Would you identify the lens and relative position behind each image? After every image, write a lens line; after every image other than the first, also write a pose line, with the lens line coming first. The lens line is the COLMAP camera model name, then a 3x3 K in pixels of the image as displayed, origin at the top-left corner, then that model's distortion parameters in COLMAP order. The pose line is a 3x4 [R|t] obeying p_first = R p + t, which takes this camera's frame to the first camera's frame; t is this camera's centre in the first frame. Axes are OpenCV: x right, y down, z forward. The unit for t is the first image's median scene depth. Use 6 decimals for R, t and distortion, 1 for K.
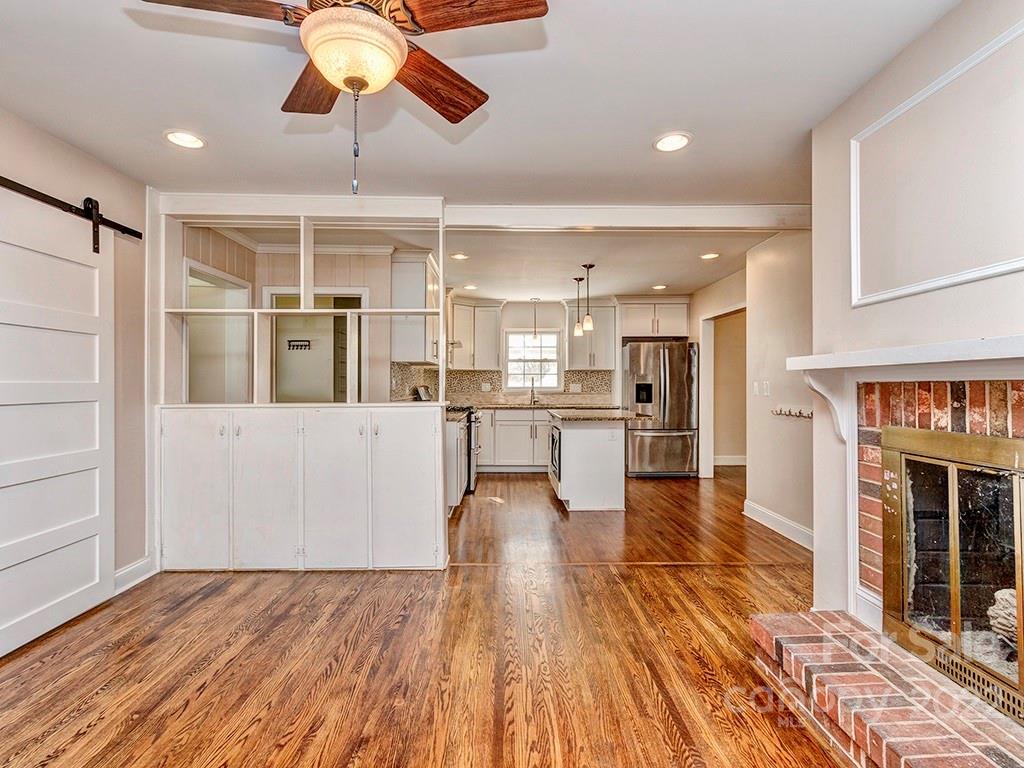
lens RADIAL K [[522.2, 0, 507.5], [0, 522.2, 380.6], [0, 0, 1]] dist [-0.000494, -0.000769]
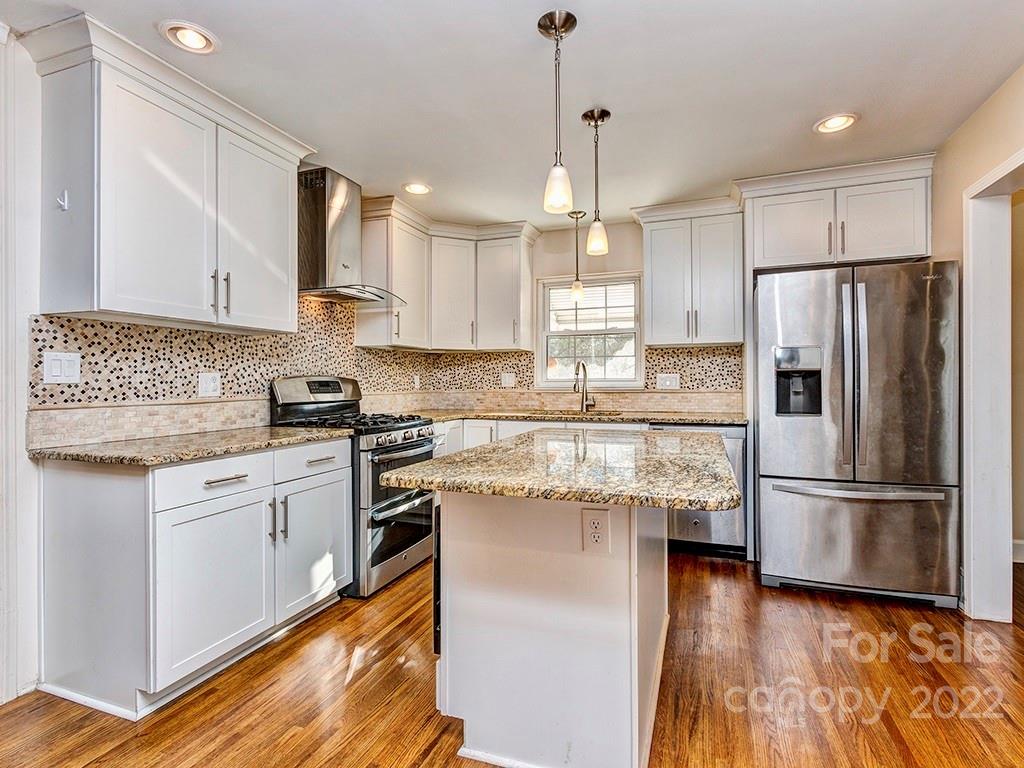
lens RADIAL K [[522.2, 0, 507.5], [0, 522.2, 380.6], [0, 0, 1]] dist [-0.000494, -0.000769]
pose [[0.932181, -0.004230, -0.361969, 0.182523], [0.006766, 0.999961, 0.005740, 0.010631], [0.361930, -0.007800, 0.932173, 0.493868]]
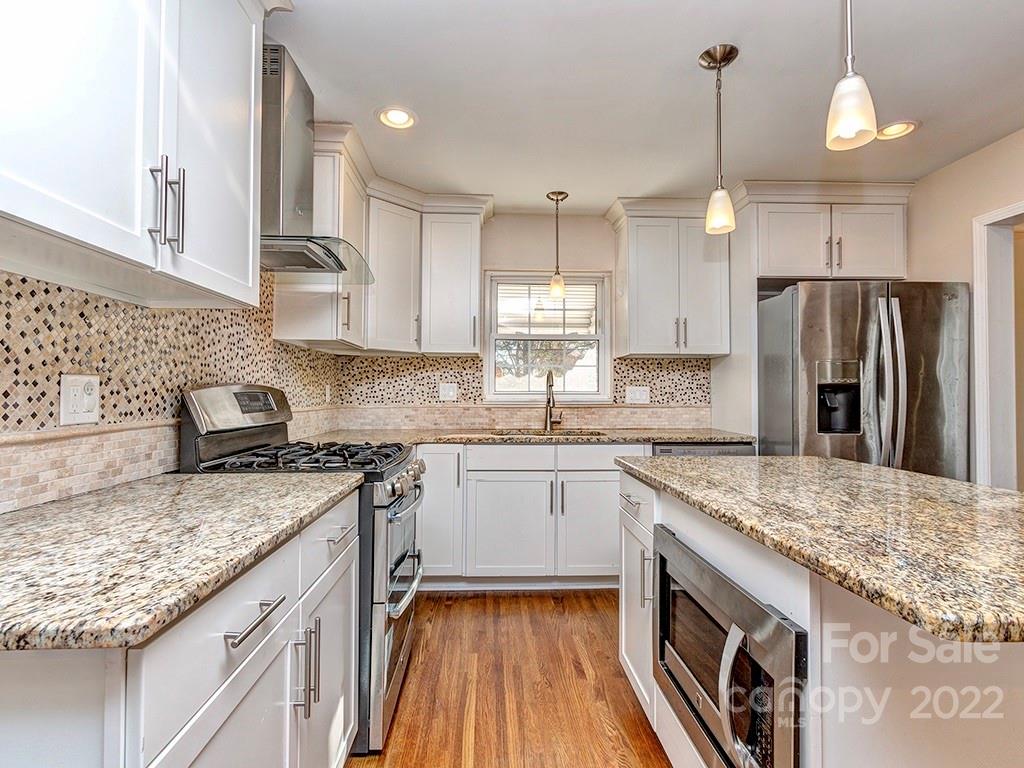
lens RADIAL K [[522.2, 0, 507.5], [0, 522.2, 380.6], [0, 0, 1]] dist [-0.000494, -0.000769]
pose [[0.999379, 0.004257, 0.034970, -0.005164], [-0.003737, 0.999882, -0.014933, 0.009928], [-0.035029, 0.014793, 0.999277, 0.575191]]
